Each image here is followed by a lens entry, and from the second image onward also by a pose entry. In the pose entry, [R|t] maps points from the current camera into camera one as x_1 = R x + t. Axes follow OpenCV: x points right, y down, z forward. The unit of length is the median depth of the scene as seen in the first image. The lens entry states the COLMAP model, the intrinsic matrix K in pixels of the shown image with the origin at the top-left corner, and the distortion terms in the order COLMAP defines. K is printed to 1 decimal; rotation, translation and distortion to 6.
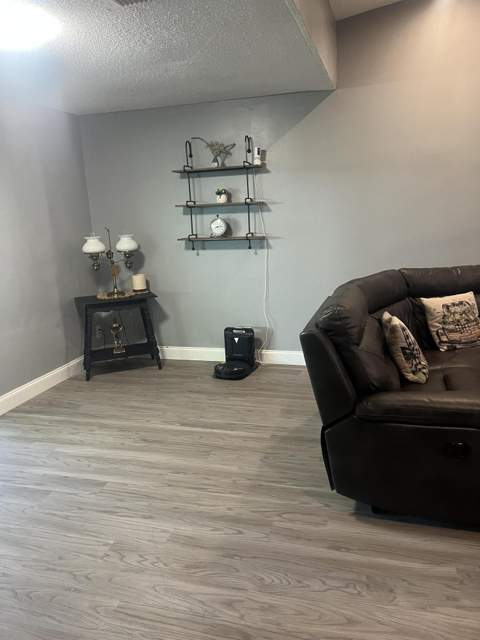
lens RADIAL K [[481.6, 0, 241.5], [0, 481.6, 321.0], [0, 0, 1]] dist [0.075361, -0.104709]
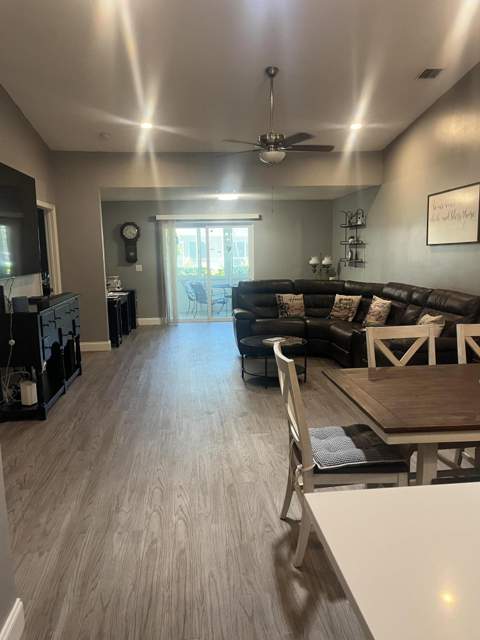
lens RADIAL K [[481.6, 0, 241.5], [0, 481.6, 321.0], [0, 0, 1]] dist [0.075361, -0.104709]
pose [[0.379463, 0.174523, -0.908598, 2.181843], [-0.200766, 0.974181, 0.103273, -0.069839], [0.903162, 0.143227, 0.404703, -0.186075]]
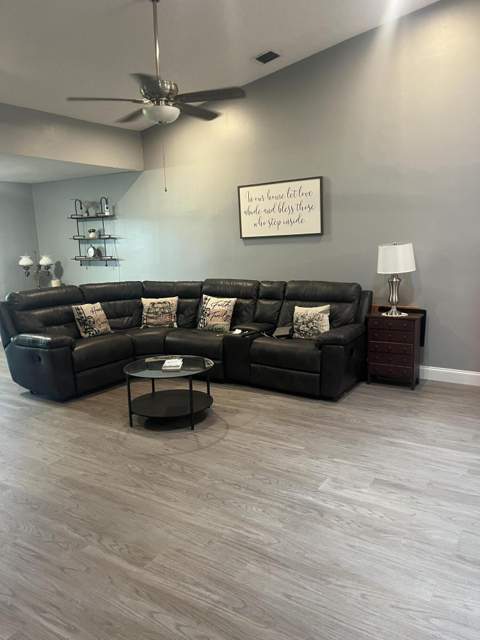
lens RADIAL K [[481.6, 0, 241.5], [0, 481.6, 321.0], [0, 0, 1]] dist [0.075361, -0.104709]
pose [[0.956308, 0.064974, -0.285050, 1.242801], [-0.074989, 0.996887, -0.024351, 0.050337], [0.282581, 0.044662, 0.958203, -0.547644]]
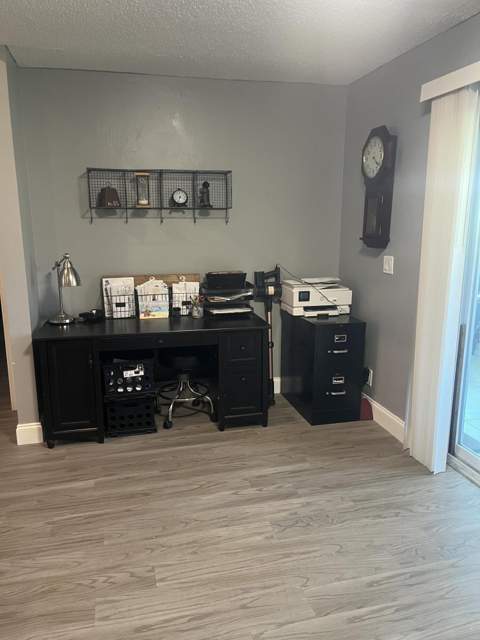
lens RADIAL K [[481.6, 0, 241.5], [0, 481.6, 321.0], [0, 0, 1]] dist [0.075361, -0.104709]
pose [[-0.859465, 0.151486, -0.488234, -0.026873], [-0.071846, 0.909808, 0.408763, -0.235507], [0.506121, 0.386395, -0.771064, 1.082734]]
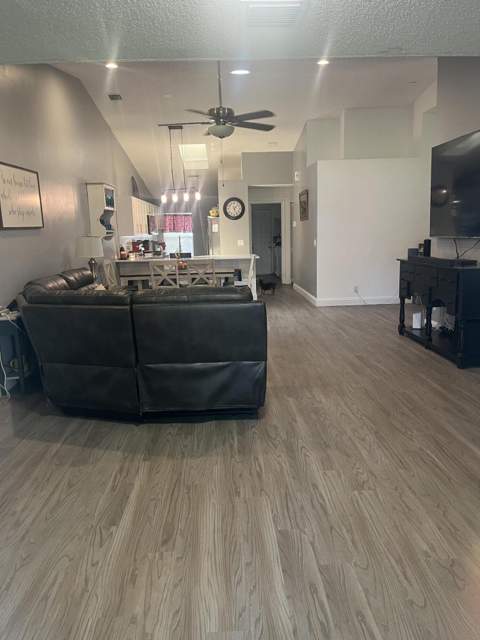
lens RADIAL K [[481.6, 0, 241.5], [0, 481.6, 321.0], [0, 0, 1]] dist [0.075361, -0.104709]
pose [[-0.313429, -0.116834, 0.942397, -0.844634], [0.251374, 0.946793, 0.200982, -0.159633], [-0.915736, 0.299888, -0.267383, 0.993650]]
